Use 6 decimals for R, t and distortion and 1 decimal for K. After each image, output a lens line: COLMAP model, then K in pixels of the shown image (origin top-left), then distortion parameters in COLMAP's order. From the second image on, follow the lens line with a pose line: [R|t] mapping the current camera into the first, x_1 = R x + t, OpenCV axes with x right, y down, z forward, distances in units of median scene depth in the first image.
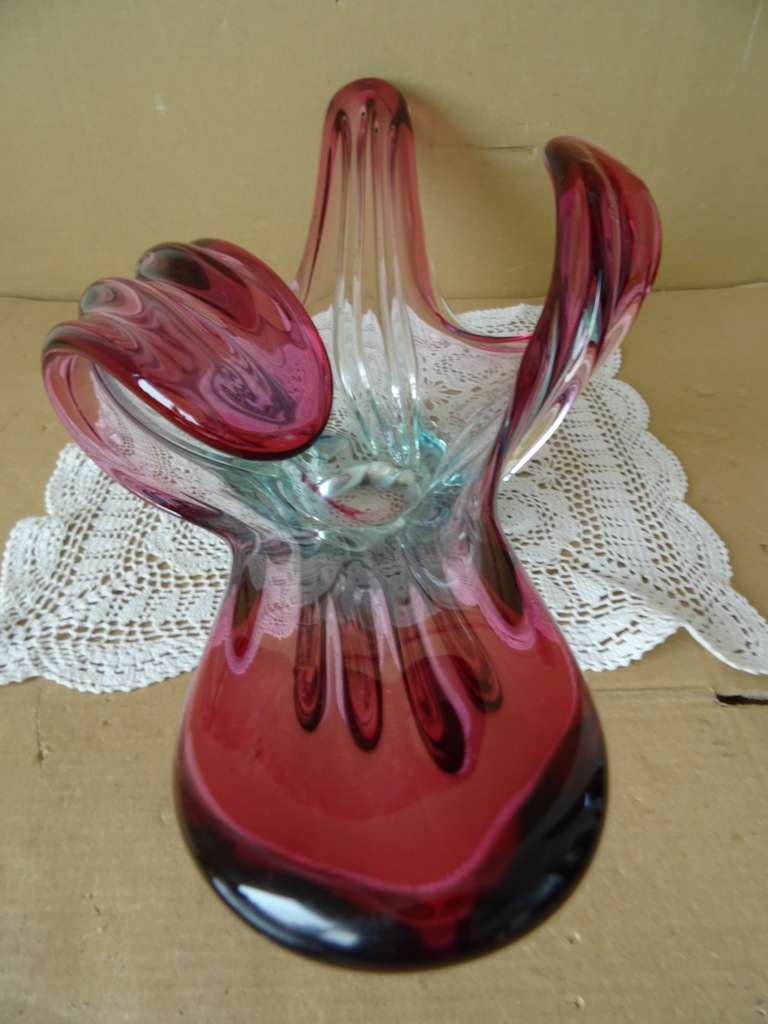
lens RADIAL K [[726.2, 0, 393.1], [0, 726.2, 508.7], [0, 0, 1]] dist [0.002310, -0.016641]
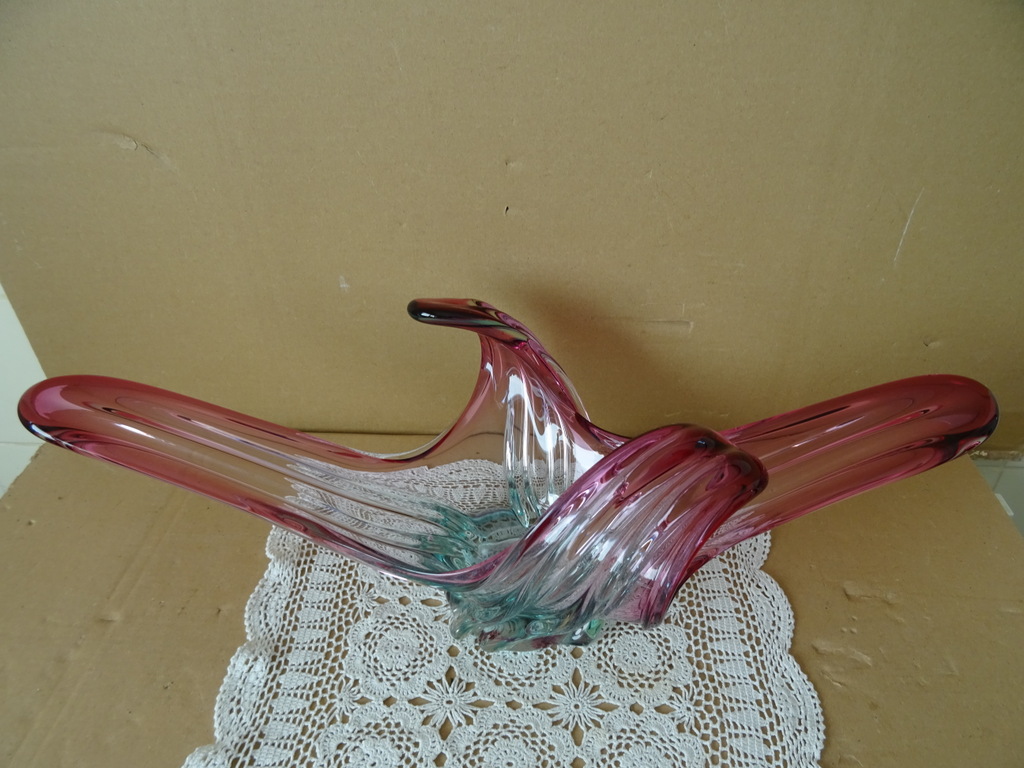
lens RADIAL K [[726.2, 0, 519.3], [0, 726.2, 379.2], [0, 0, 1]] dist [0.002310, -0.016641]
pose [[0.996788, 0.037441, -0.070800, 0.034263], [-0.042375, 0.996680, -0.069525, -0.490832], [0.067962, 0.072302, 0.995065, -0.085498]]
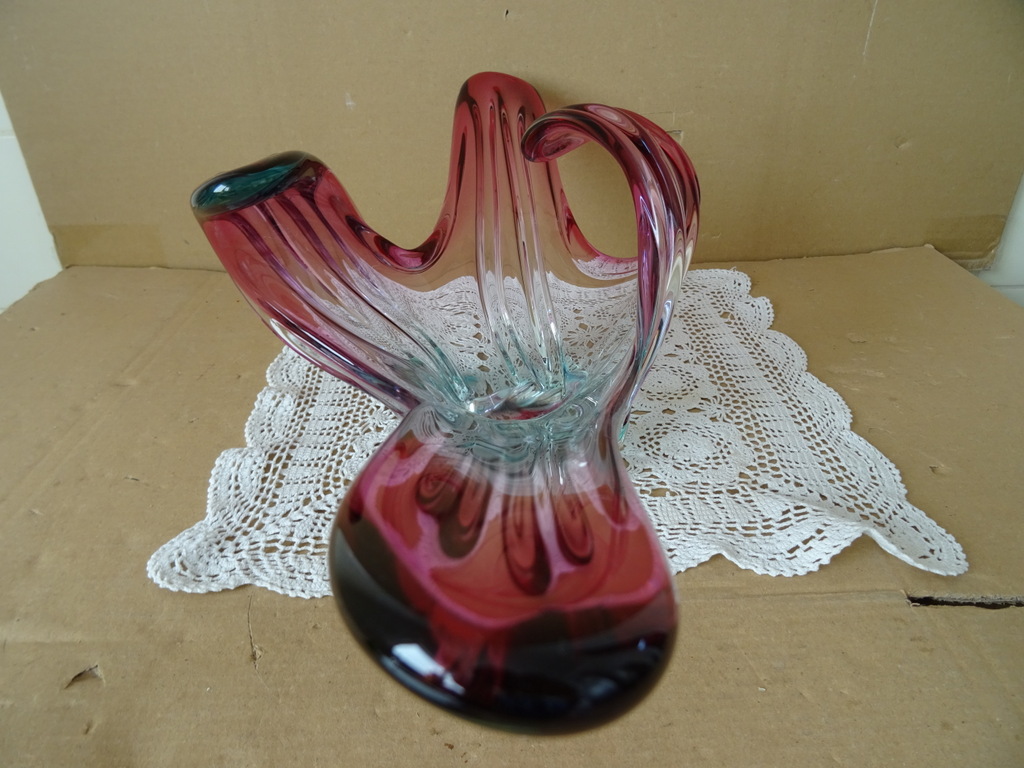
lens RADIAL K [[726.2, 0, 517.7], [0, 726.2, 382.2], [0, 0, 1]] dist [0.002310, -0.016641]
pose [[0.999860, -0.011393, -0.012230, -0.071695], [0.009134, 0.985217, -0.171065, 0.102923], [0.013998, 0.170929, 0.985184, -0.055016]]
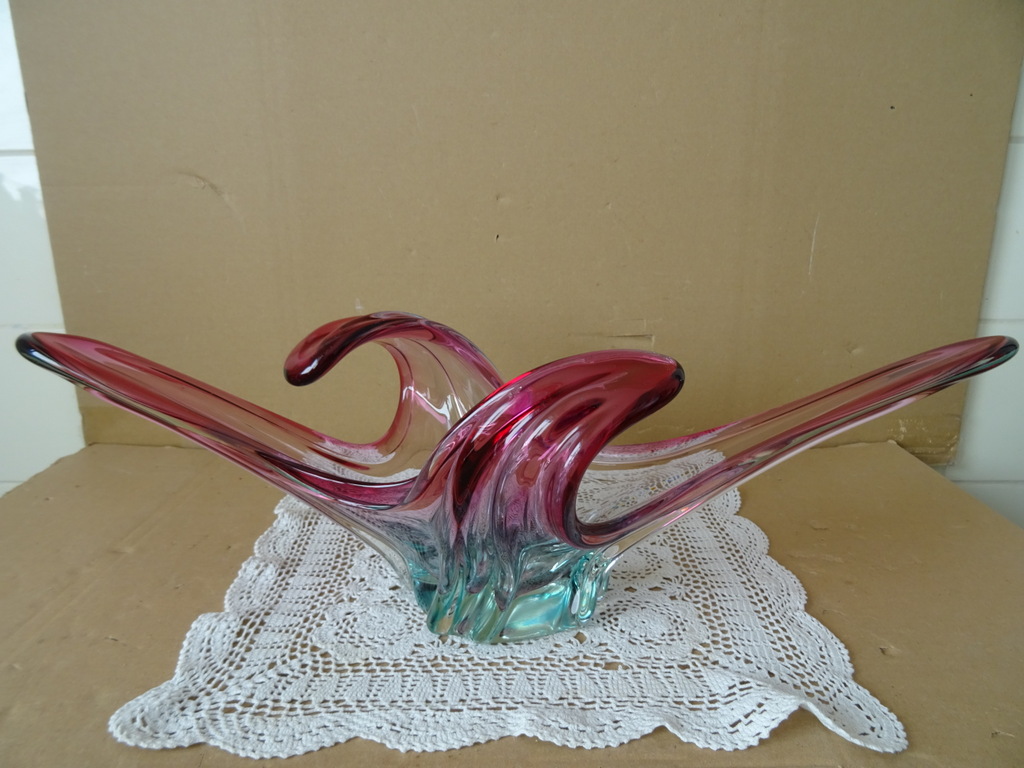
lens RADIAL K [[726.2, 0, 517.5], [0, 726.2, 382.2], [0, 0, 1]] dist [0.002310, -0.016641]
pose [[0.999386, 0.003309, -0.034878, 0.009511], [-0.017843, 0.904813, -0.425434, 0.159460], [0.030151, 0.425795, 0.904317, -0.148259]]
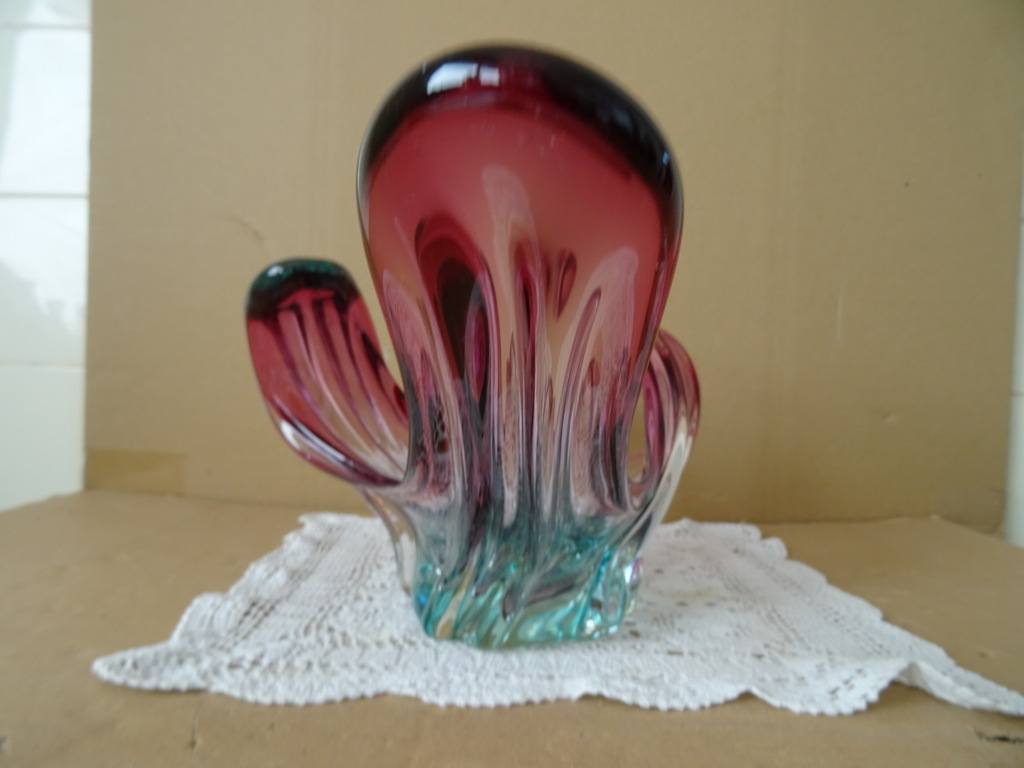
lens RADIAL K [[726.2, 0, 516.5], [0, 726.2, 371.3], [0, 0, 1]] dist [0.002310, -0.016641]
pose [[0.999042, 0.031710, -0.030148, -0.071199], [-0.043674, 0.764259, -0.643429, 0.401789], [0.002638, 0.644129, 0.764912, 0.050814]]
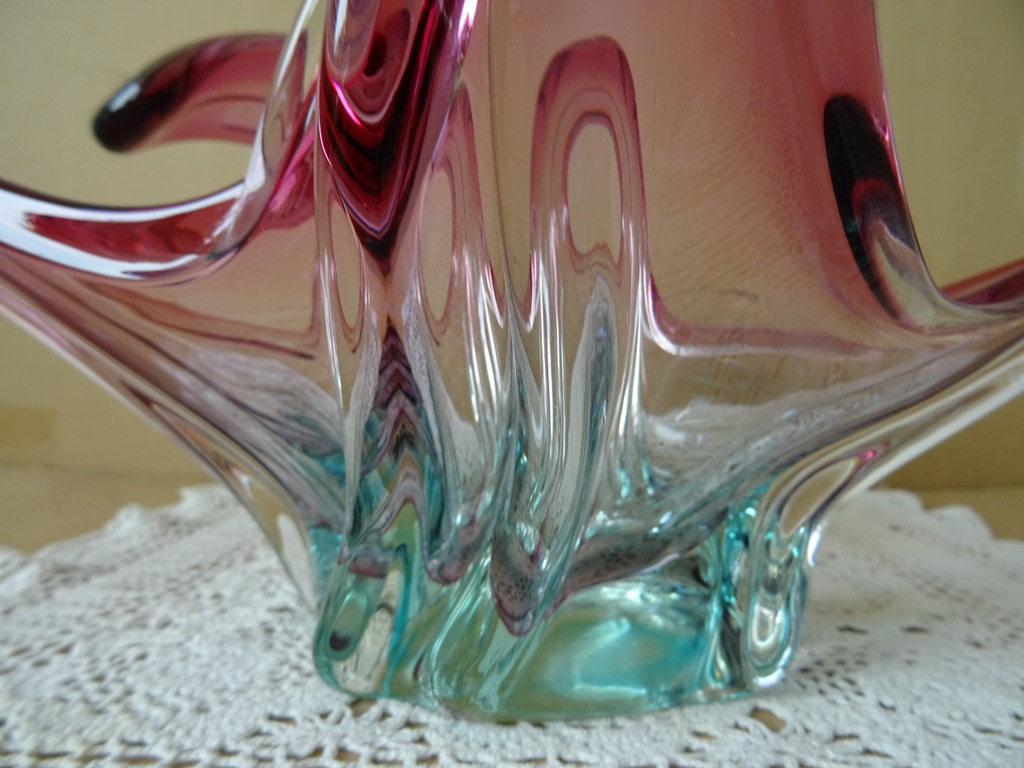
lens RADIAL K [[726.2, 0, 508.4], [0, 726.2, 383.2], [0, 0, 1]] dist [0.002310, -0.016641]
pose [[0.994415, -0.001595, -0.105533, -0.022431], [-0.065802, 0.772406, -0.631711, 0.148331], [0.082521, 0.635127, 0.767987, 0.619080]]
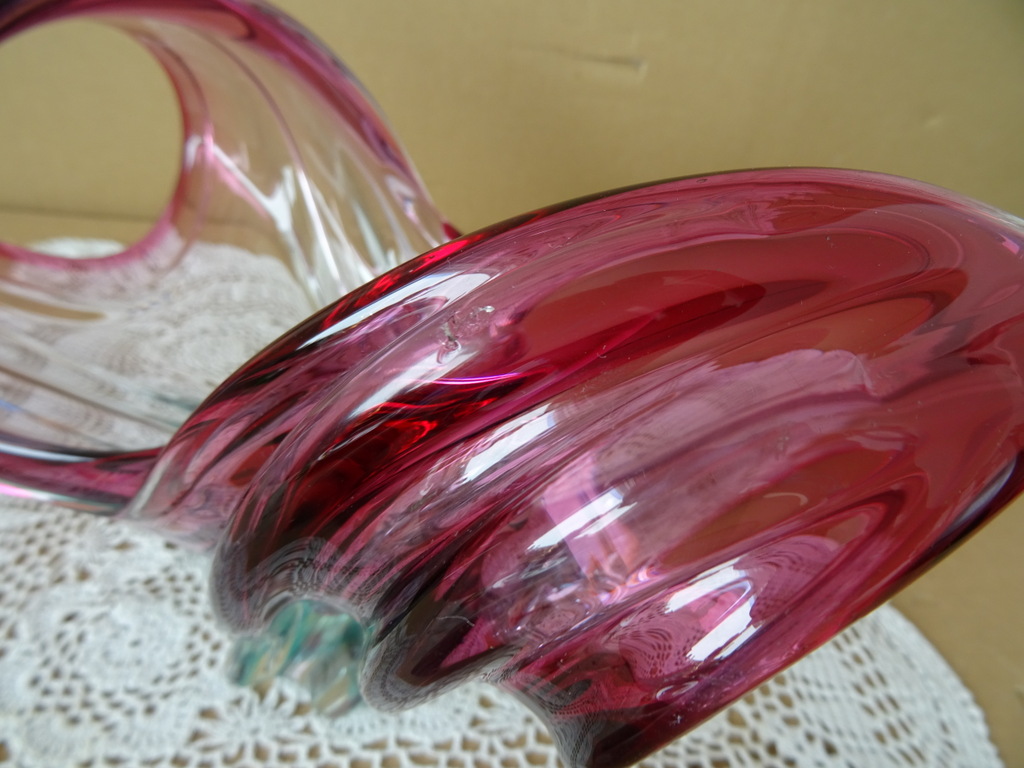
lens RADIAL K [[748.2, 0, 516.2], [0, 748.2, 339.9], [0, 0, 1]] dist [-0.025000, -0.009126]
pose [[0.988361, 0.067161, 0.136499, -0.041932], [-0.052720, 0.992883, -0.106791, -0.169392], [-0.142700, 0.098352, 0.984867, 0.395663]]
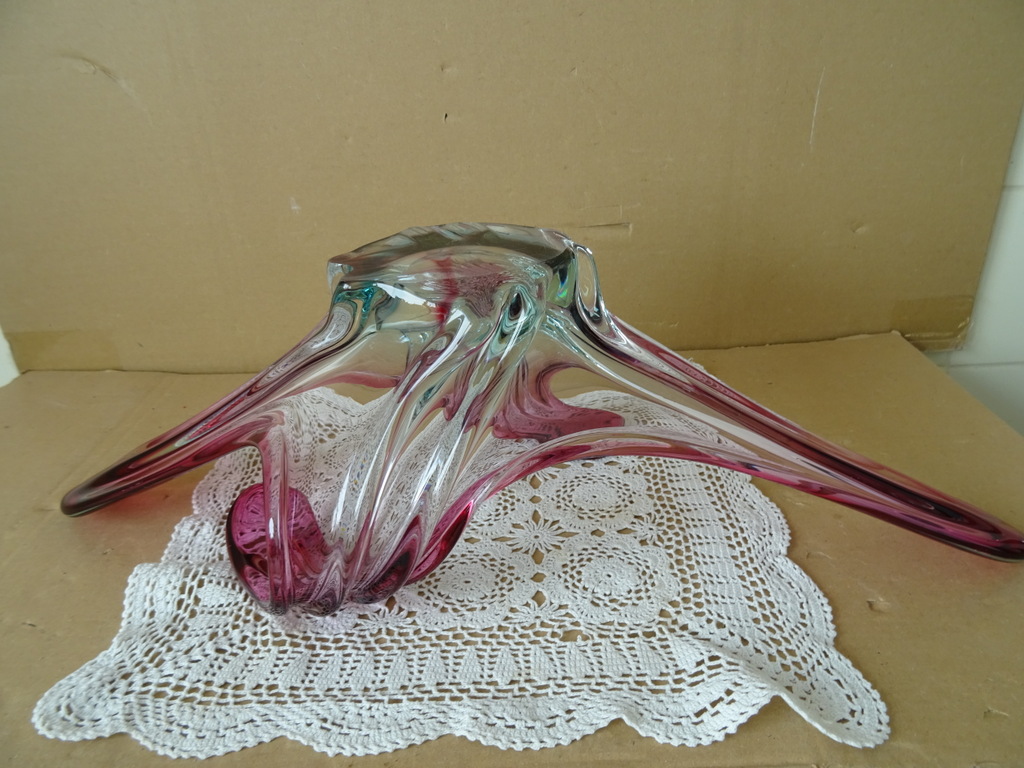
lens RADIAL K [[726.2, 0, 518.1], [0, 726.2, 382.0], [0, 0, 1]] dist [0.002310, -0.016641]
pose [[0.998429, -0.035824, -0.043088, 0.093262], [0.024817, 0.972115, -0.233188, -0.019312], [0.050240, 0.231752, 0.971477, -0.033465]]
